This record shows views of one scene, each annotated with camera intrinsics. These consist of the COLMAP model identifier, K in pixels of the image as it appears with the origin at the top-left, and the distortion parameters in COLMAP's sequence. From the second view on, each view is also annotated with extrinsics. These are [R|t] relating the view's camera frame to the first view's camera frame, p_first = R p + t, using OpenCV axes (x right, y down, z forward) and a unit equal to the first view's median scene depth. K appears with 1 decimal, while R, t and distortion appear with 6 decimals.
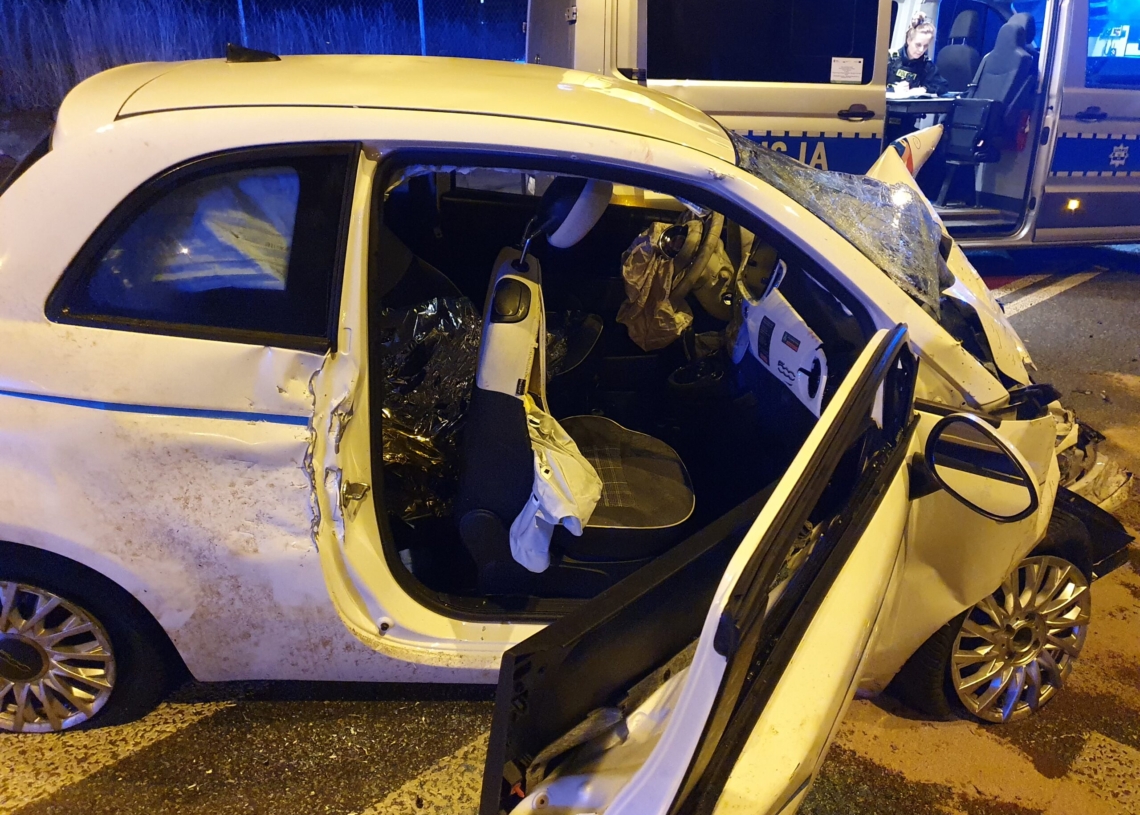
lens RADIAL K [[878.7, 0, 570.0], [0, 878.7, 407.5], [0, 0, 1]] dist [0.153940, -0.319200]
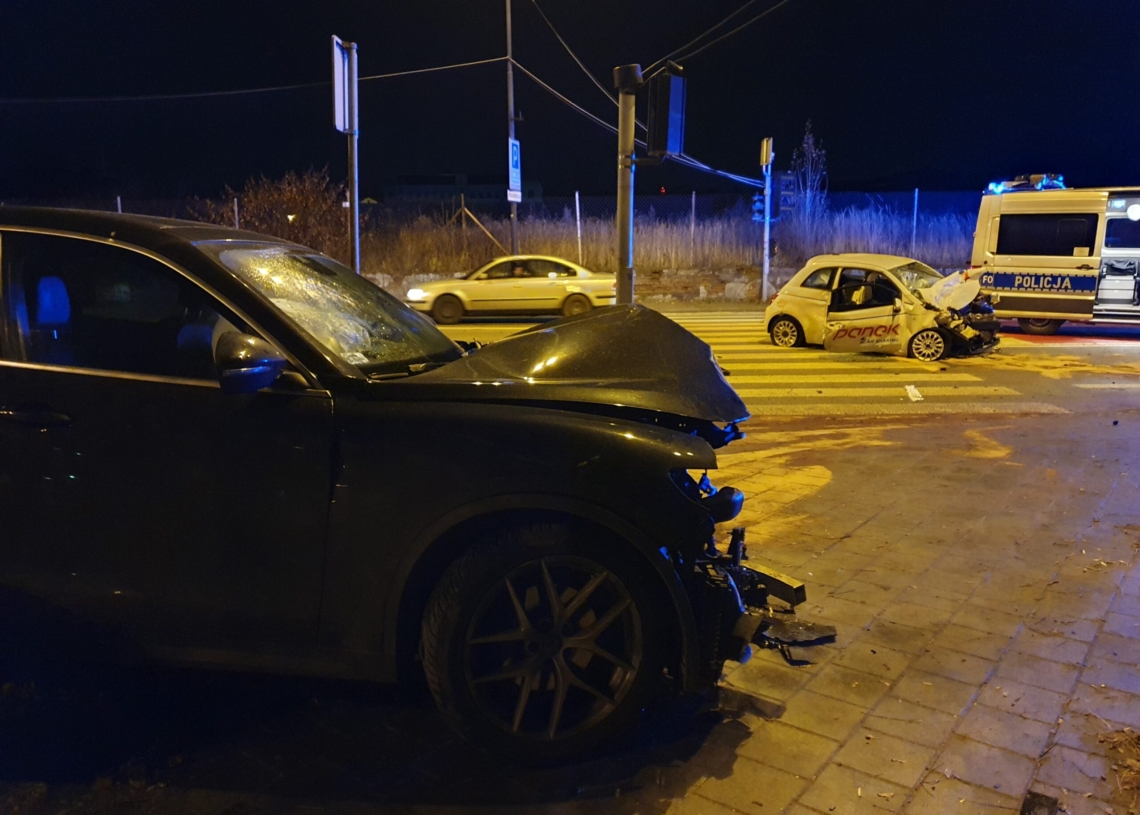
lens RADIAL K [[877.9, 0, 570.0], [0, 877.9, 407.5], [0, 0, 1]] dist [0.067694, -0.087741]
pose [[0.694264, 0.128213, -0.708208, 3.426168], [-0.244062, 0.967640, -0.064076, 1.797128], [0.677075, 0.217332, 0.703090, -5.265114]]
